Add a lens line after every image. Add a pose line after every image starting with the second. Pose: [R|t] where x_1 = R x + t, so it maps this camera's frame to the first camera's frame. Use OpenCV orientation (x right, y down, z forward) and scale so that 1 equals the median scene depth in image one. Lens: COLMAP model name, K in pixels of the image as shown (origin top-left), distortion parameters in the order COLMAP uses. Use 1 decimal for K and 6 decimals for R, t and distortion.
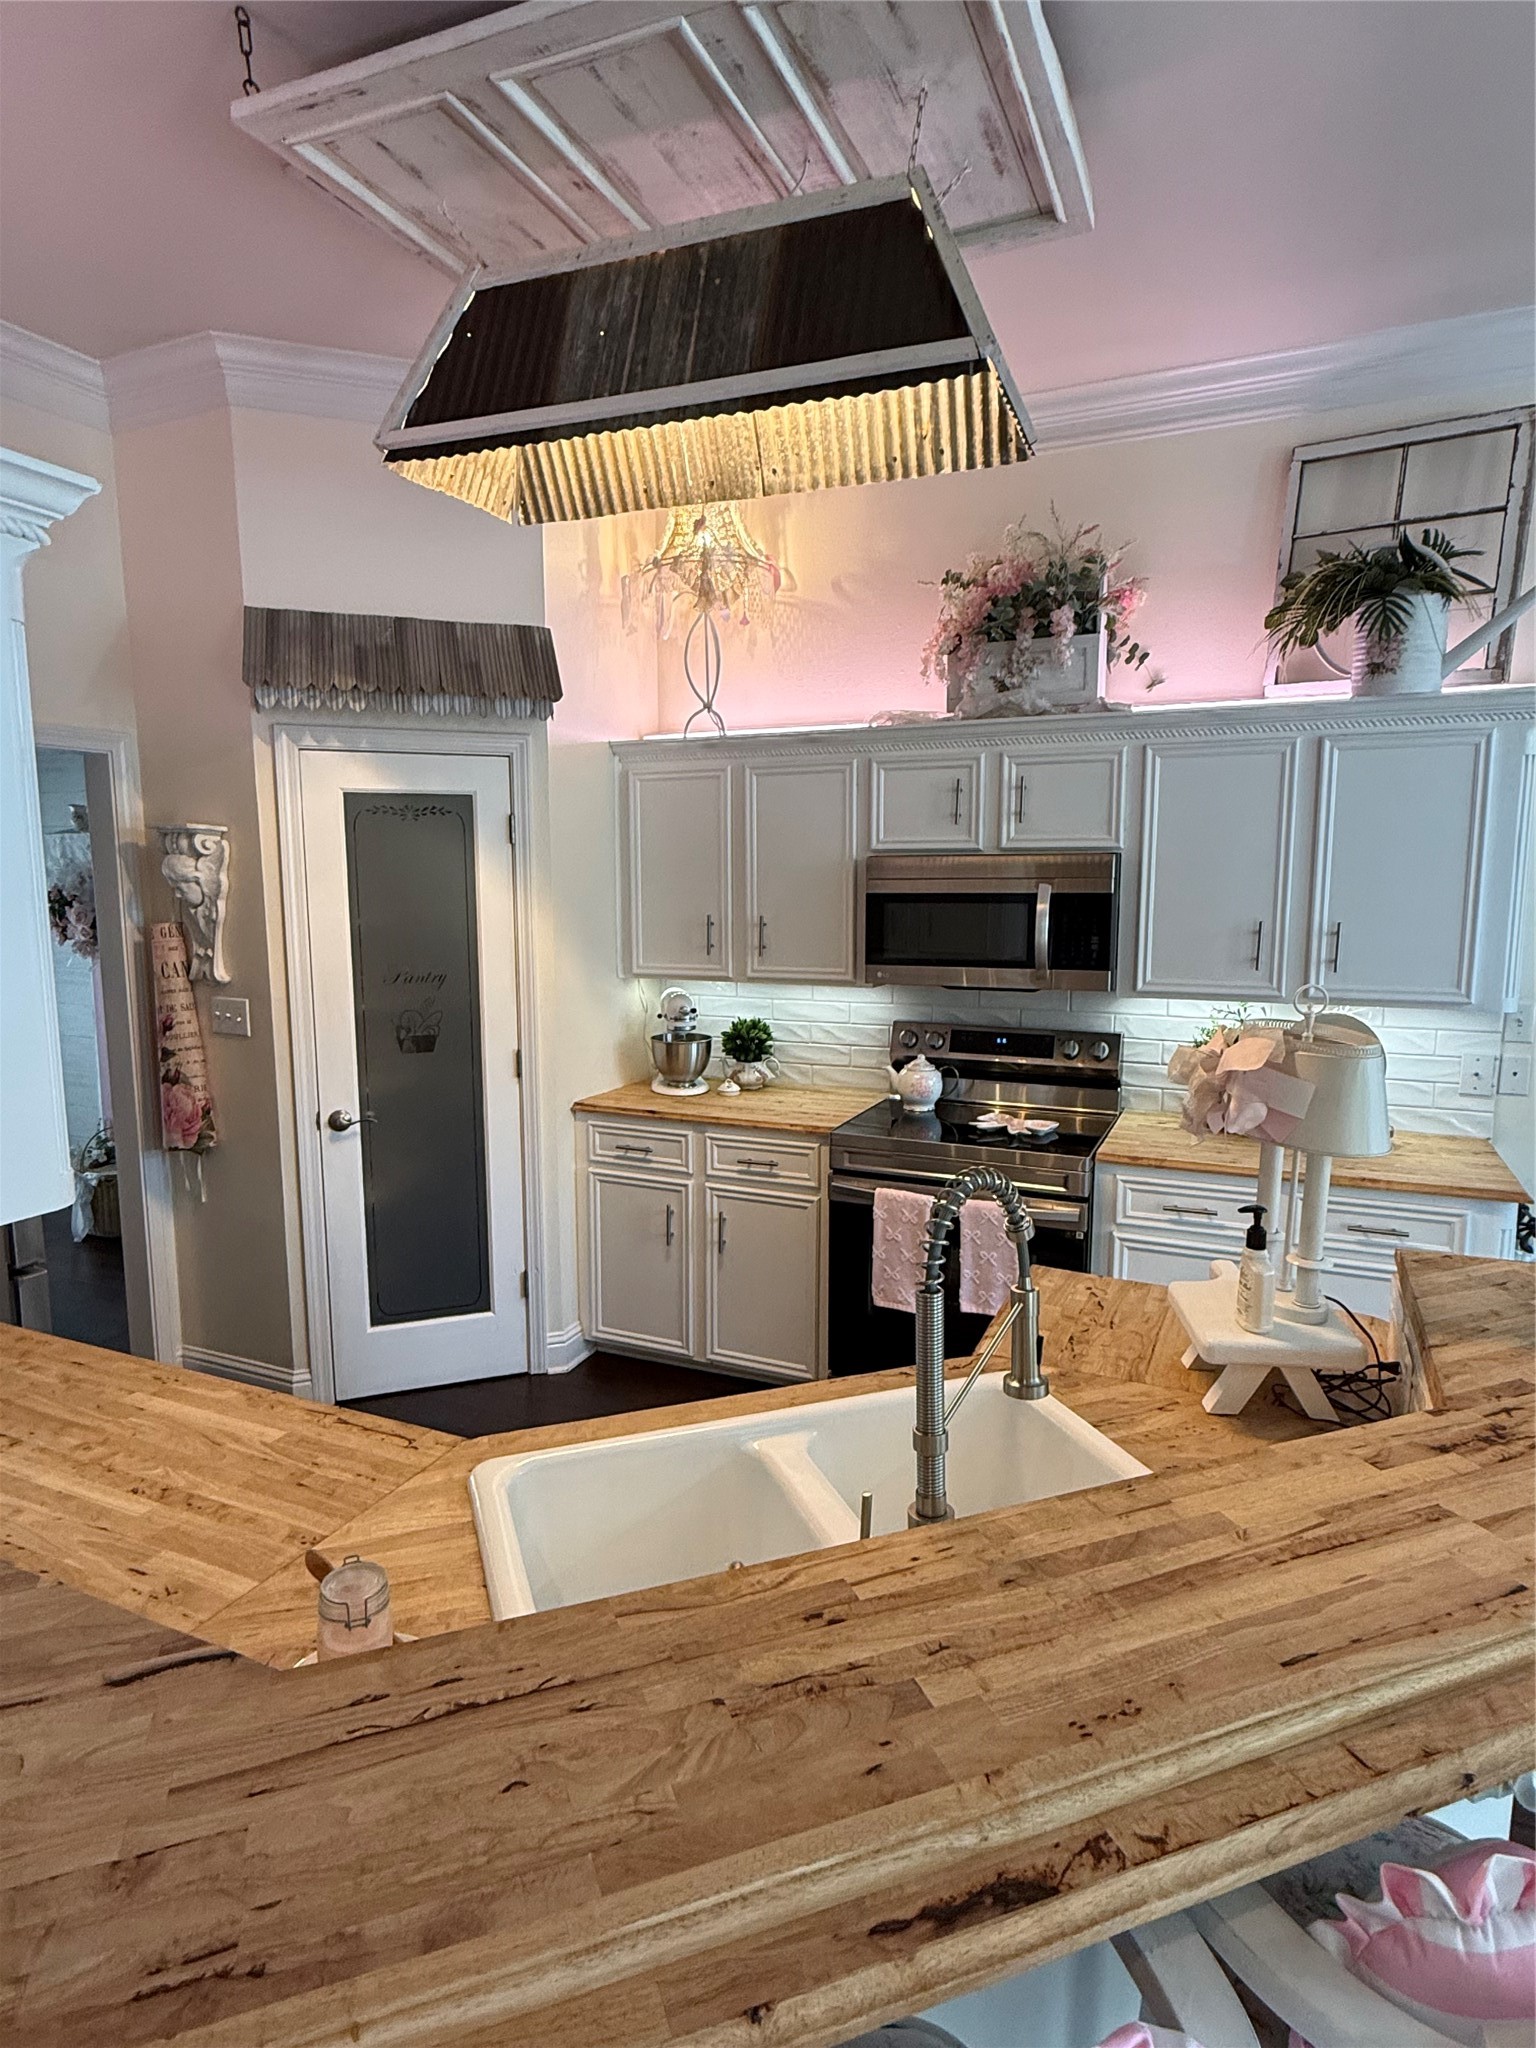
lens RADIAL K [[1145.0, 0, 768.0], [0, 1145.0, 1024.0], [0, 0, 1]] dist [0.000745, -0.000044]
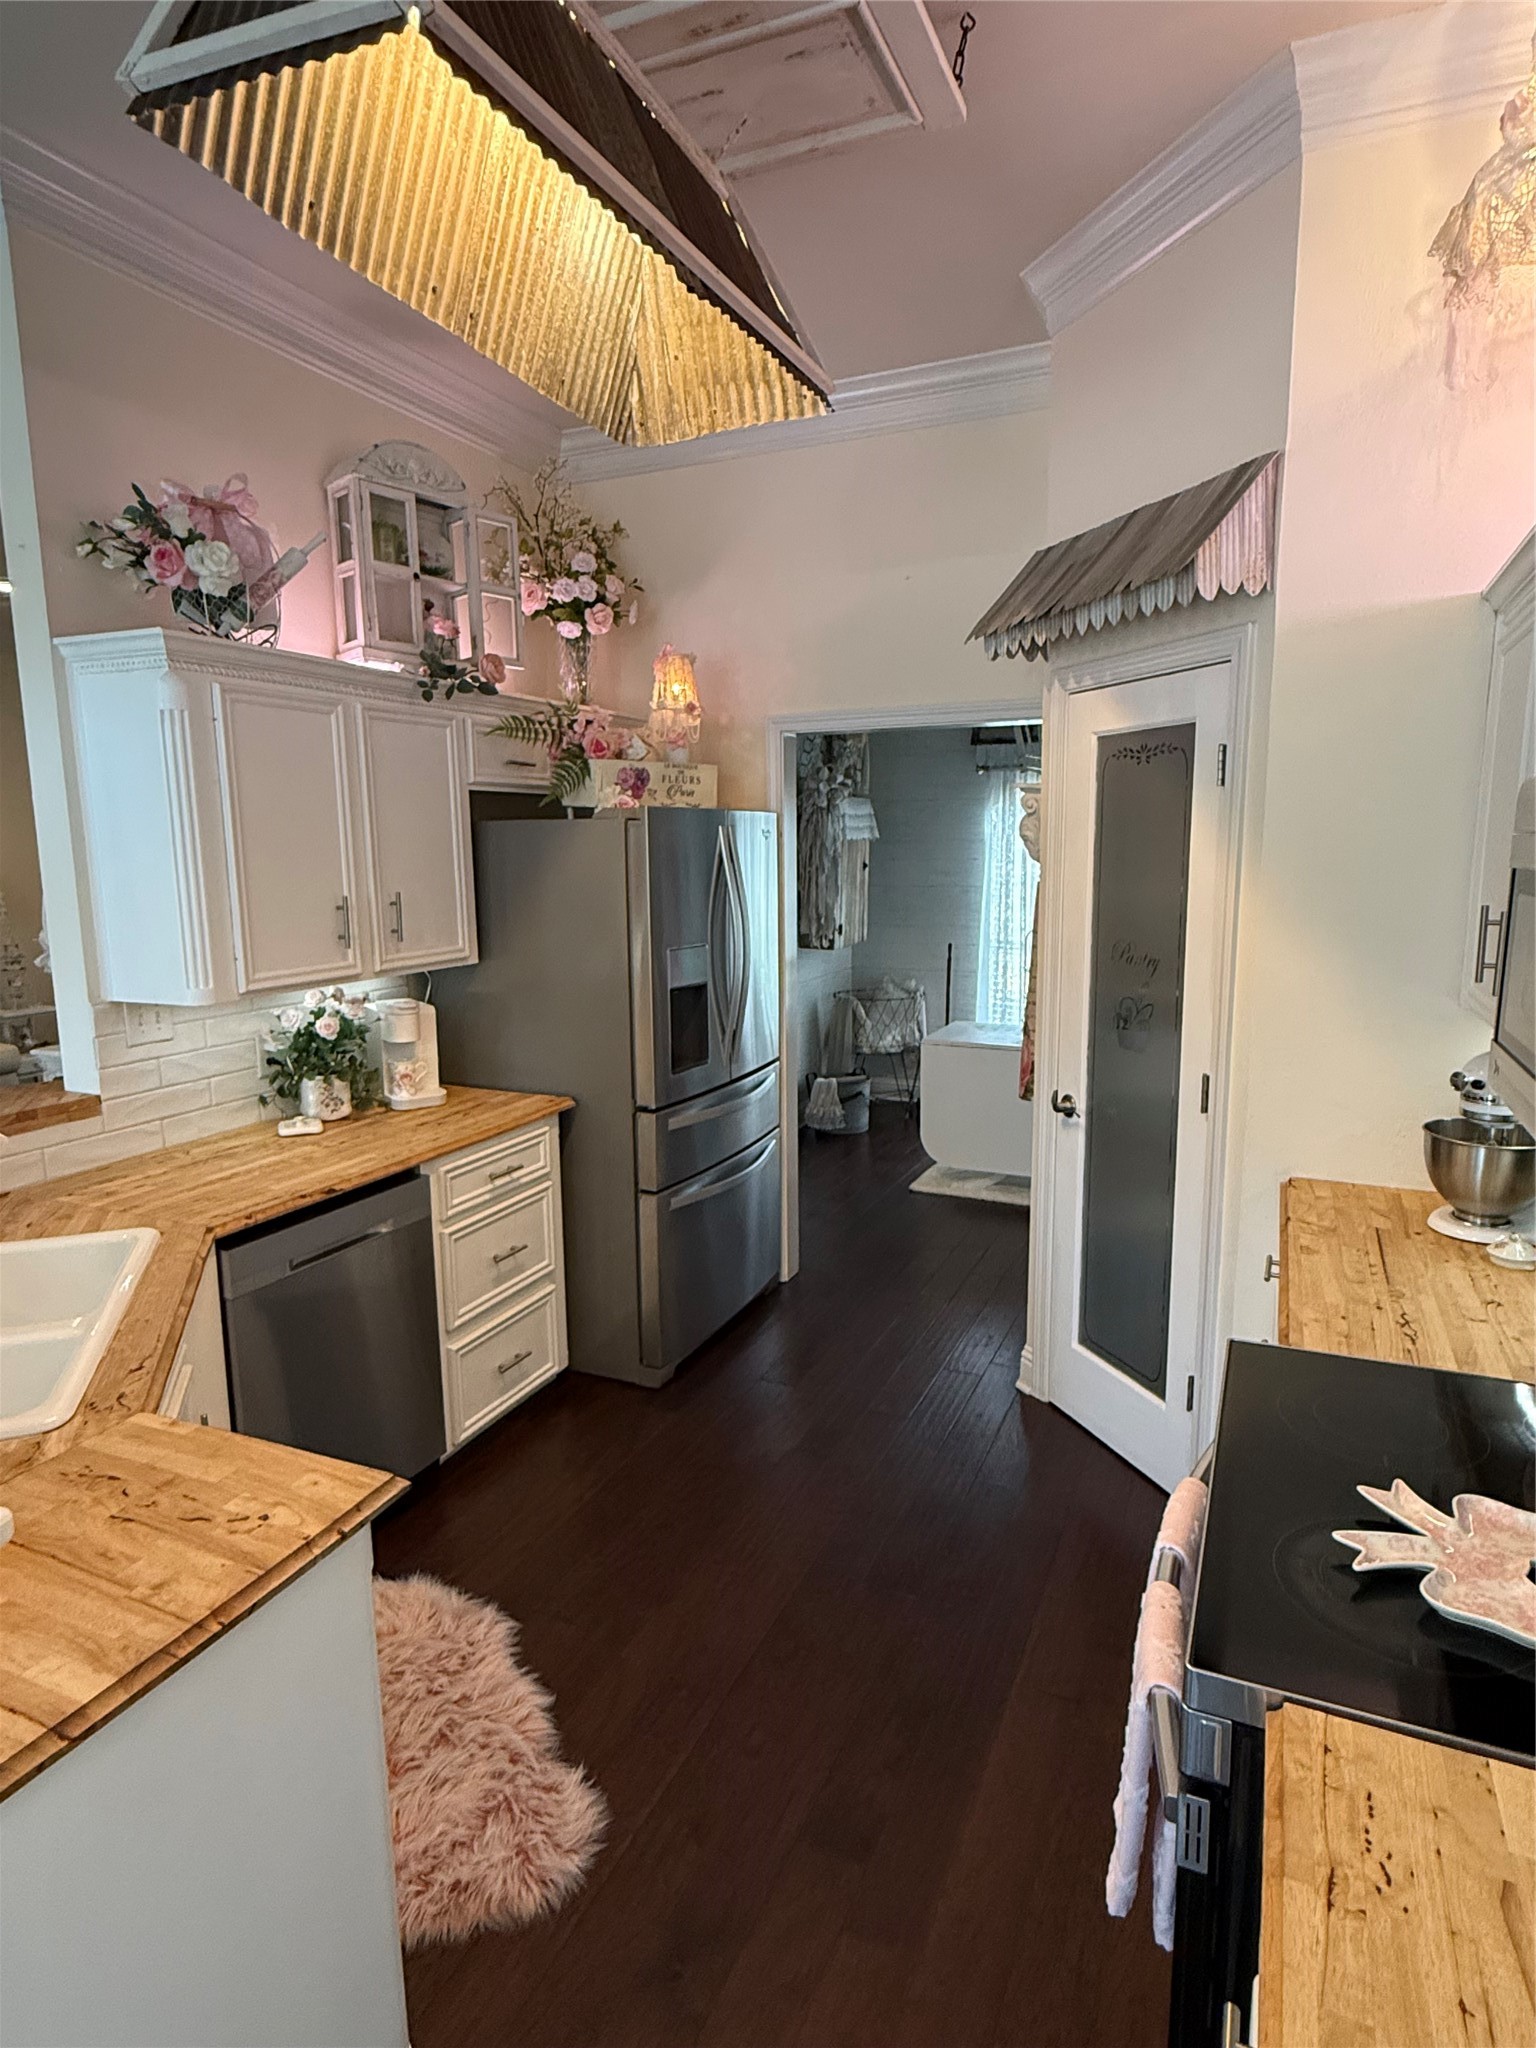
lens RADIAL K [[1145.0, 0, 768.0], [0, 1145.0, 1024.0], [0, 0, 1]] dist [0.000745, -0.000044]
pose [[-0.000320, 0.163830, -0.986488, 0.513102], [-0.119639, 0.979397, 0.162692, -0.097407], [0.992817, 0.118075, 0.019287, 0.741880]]
